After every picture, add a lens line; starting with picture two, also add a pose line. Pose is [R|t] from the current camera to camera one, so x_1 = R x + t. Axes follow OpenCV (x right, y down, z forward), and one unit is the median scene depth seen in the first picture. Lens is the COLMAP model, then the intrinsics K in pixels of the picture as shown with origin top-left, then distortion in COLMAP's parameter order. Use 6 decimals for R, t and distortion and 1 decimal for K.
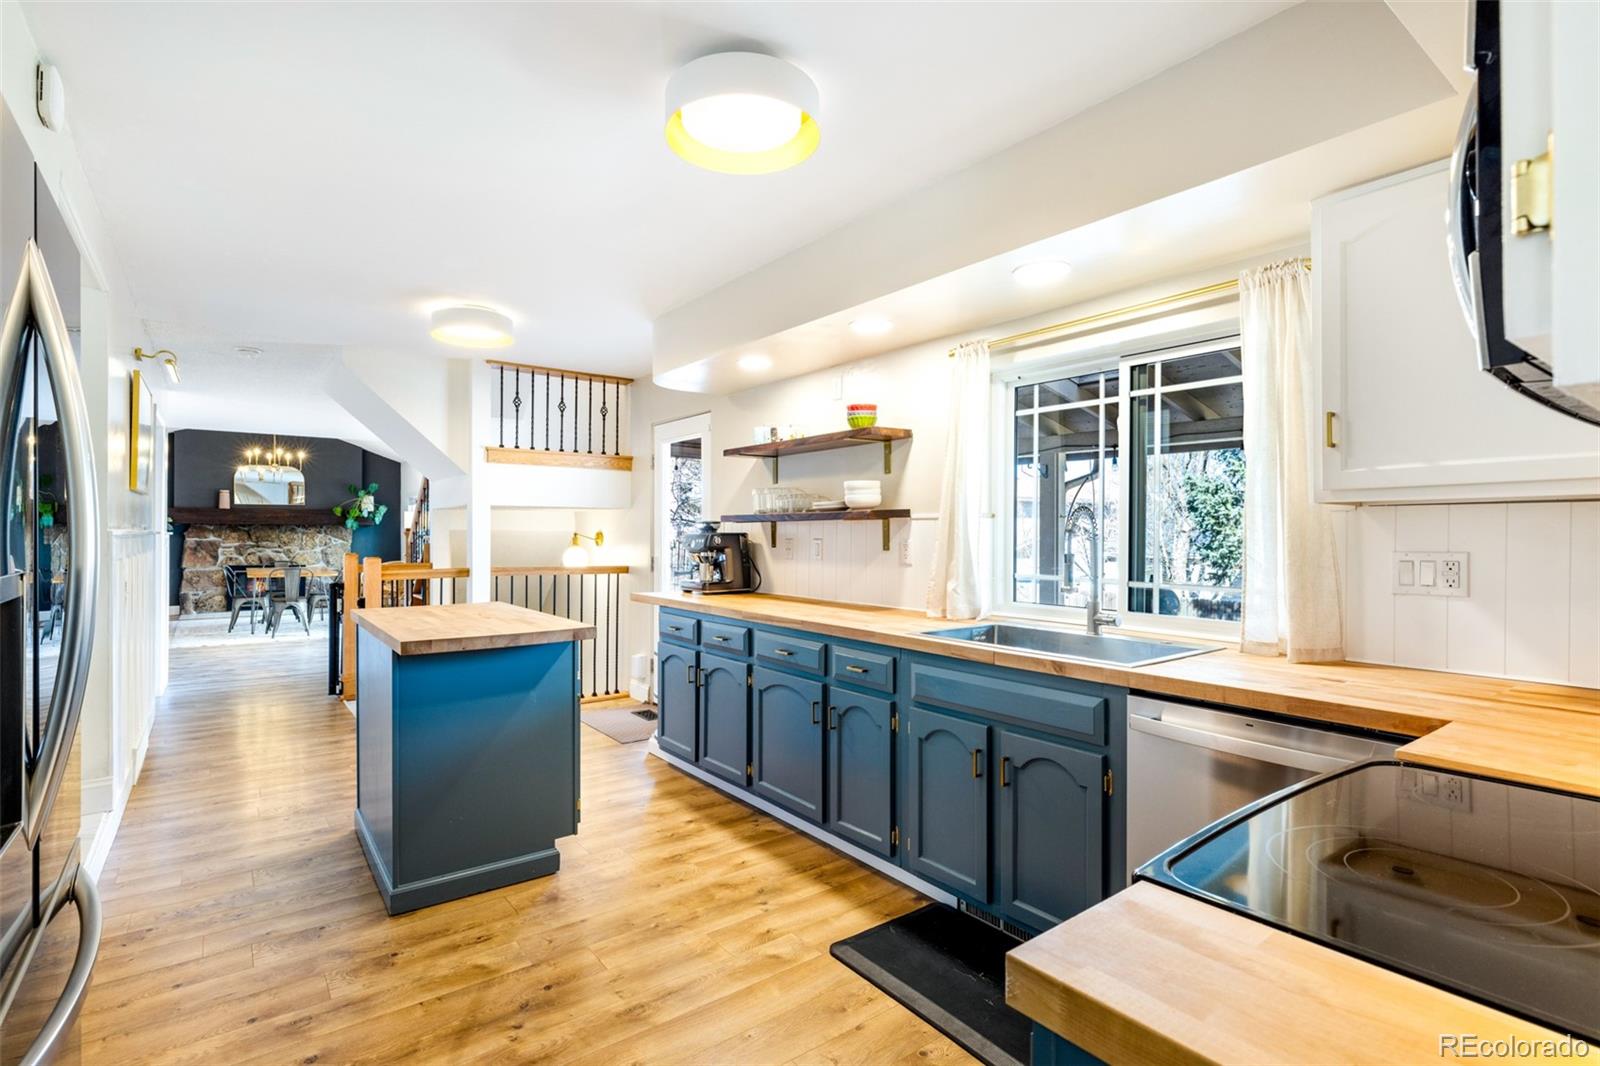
lens RADIAL K [[757.5, 0, 800.0], [0, 757.5, 533.0], [0, 0, 1]] dist [0.001430, 0.000211]
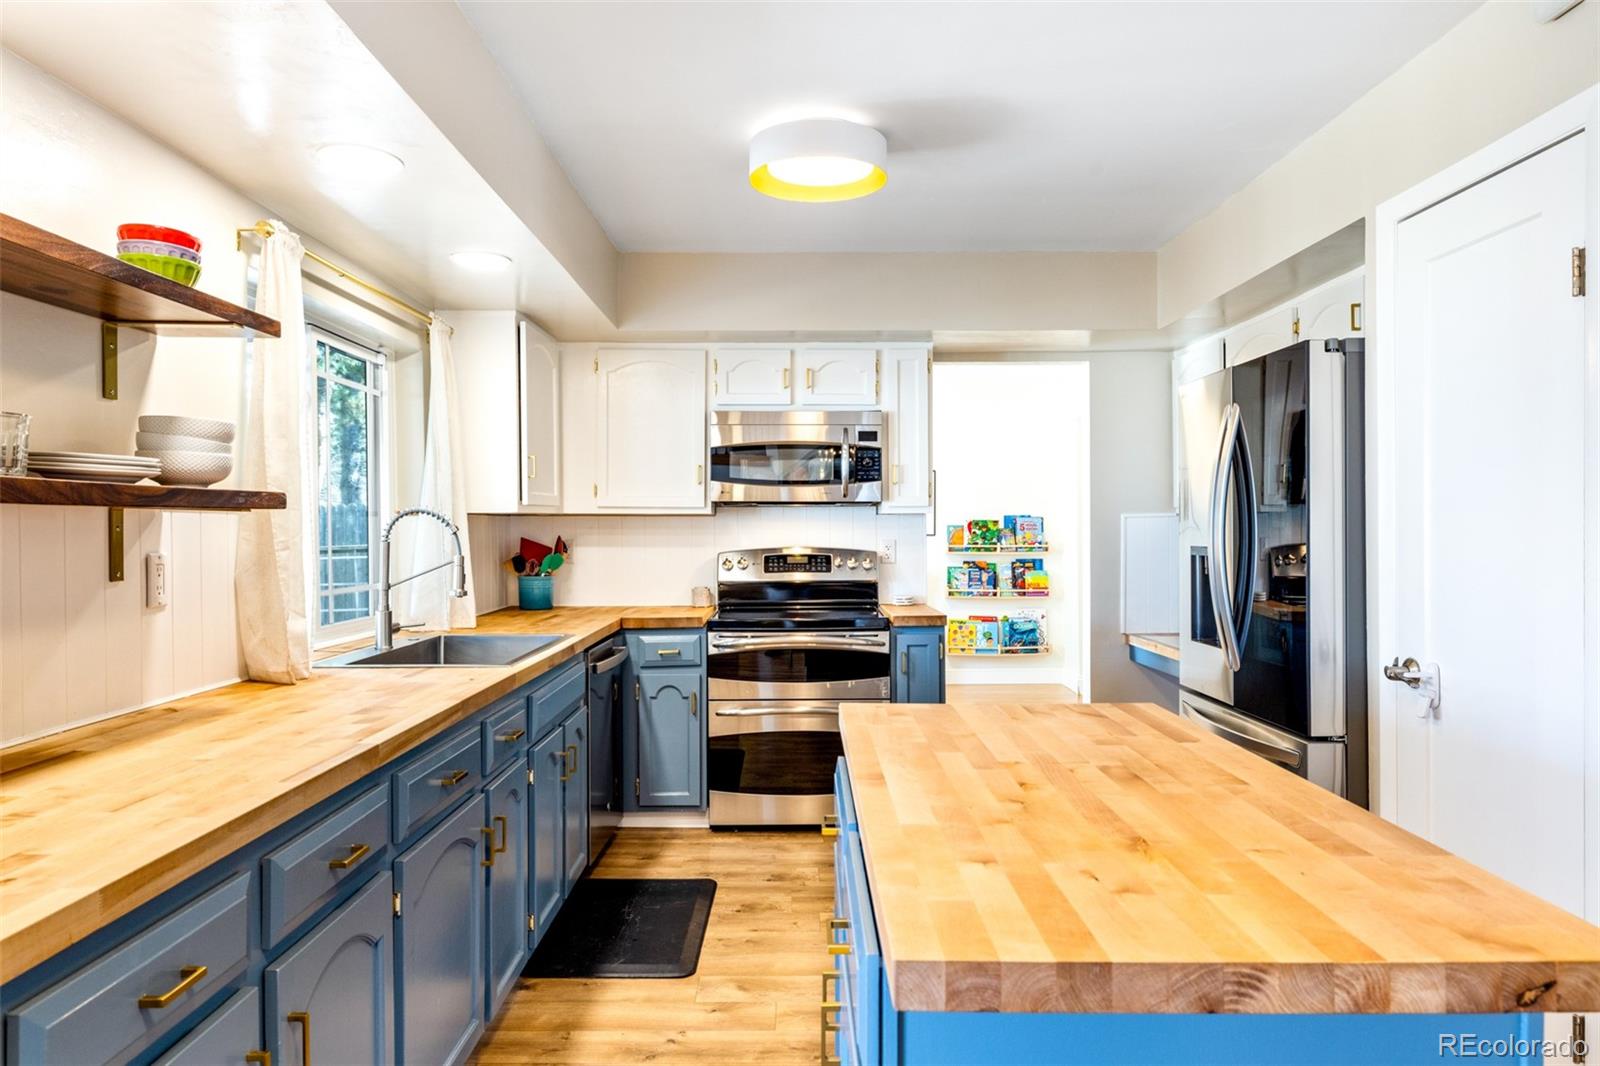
lens RADIAL K [[1034.8, 0, 800.0], [0, 1034.8, 533.0], [0, 0, 1]] dist [0.000663, 0.000114]
pose [[-0.796655, -0.008148, 0.604379, -0.688535], [0.001502, 0.999879, 0.015459, -0.015312], [-0.604432, 0.013223, -0.796547, 1.582822]]
